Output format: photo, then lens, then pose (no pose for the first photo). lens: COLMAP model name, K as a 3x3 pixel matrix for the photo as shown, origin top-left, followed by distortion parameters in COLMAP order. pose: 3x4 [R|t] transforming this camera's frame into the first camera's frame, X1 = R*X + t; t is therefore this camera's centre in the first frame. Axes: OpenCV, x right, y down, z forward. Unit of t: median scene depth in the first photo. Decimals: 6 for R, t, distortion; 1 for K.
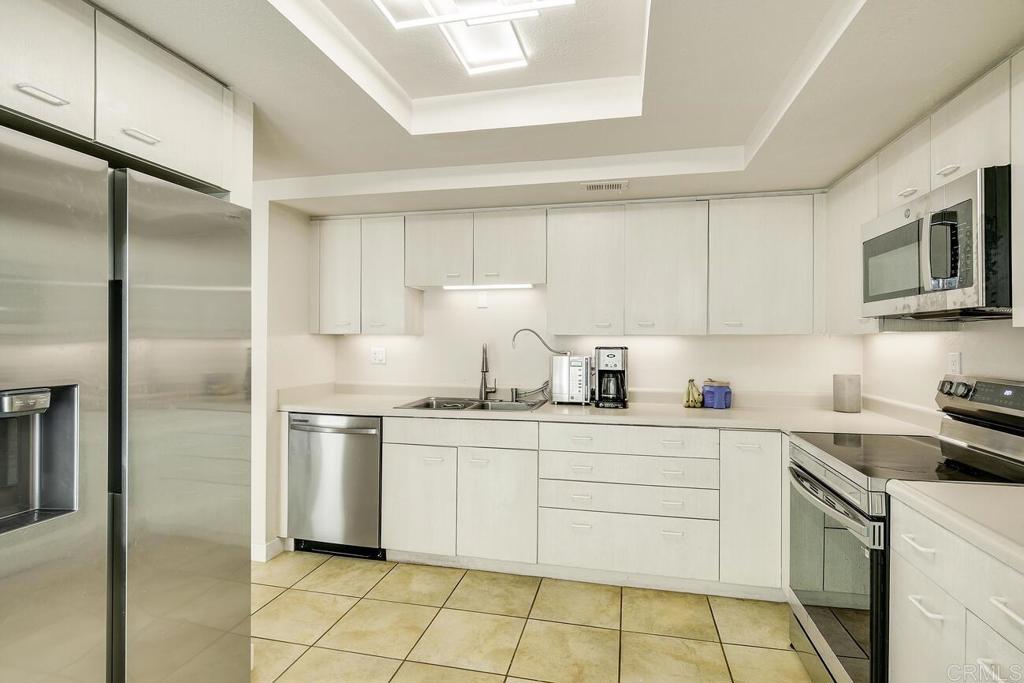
lens RADIAL K [[539.3, 0, 512.0], [0, 539.3, 341.5], [0, 0, 1]] dist [-0.004279, -0.001061]
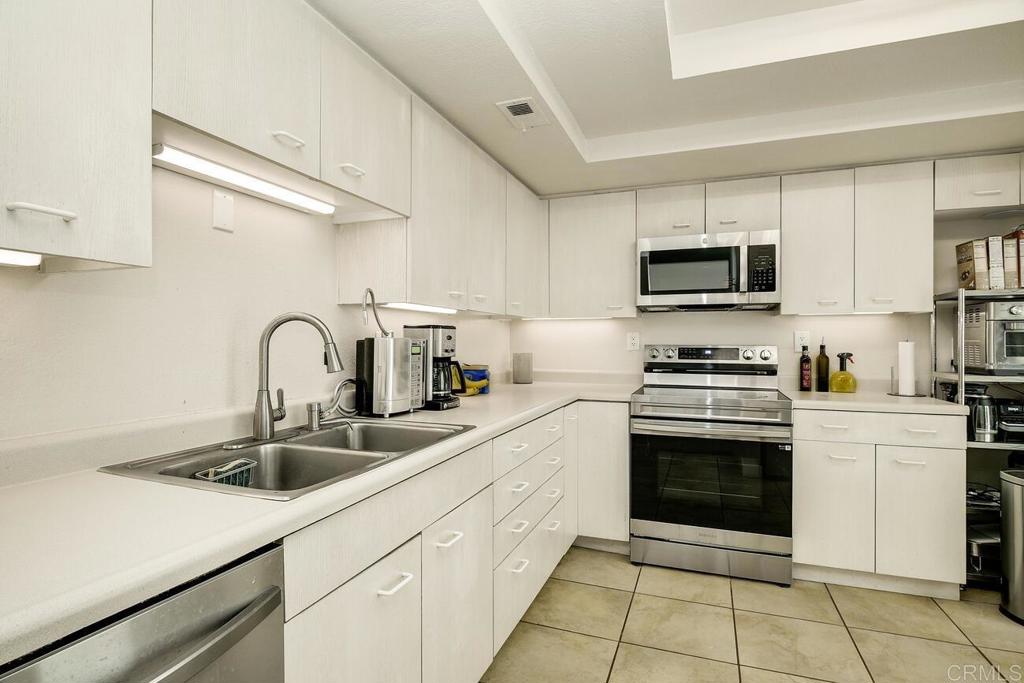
lens RADIAL K [[501.6, 0, 549.3], [0, 501.6, 339.7], [0, 0, 1]] dist [-0.000089, -0.000084]
pose [[0.113464, -0.007488, 0.993514, -0.579874], [-0.001937, 0.999968, 0.007758, 0.029306], [-0.993540, -0.002805, 0.113446, 0.939890]]
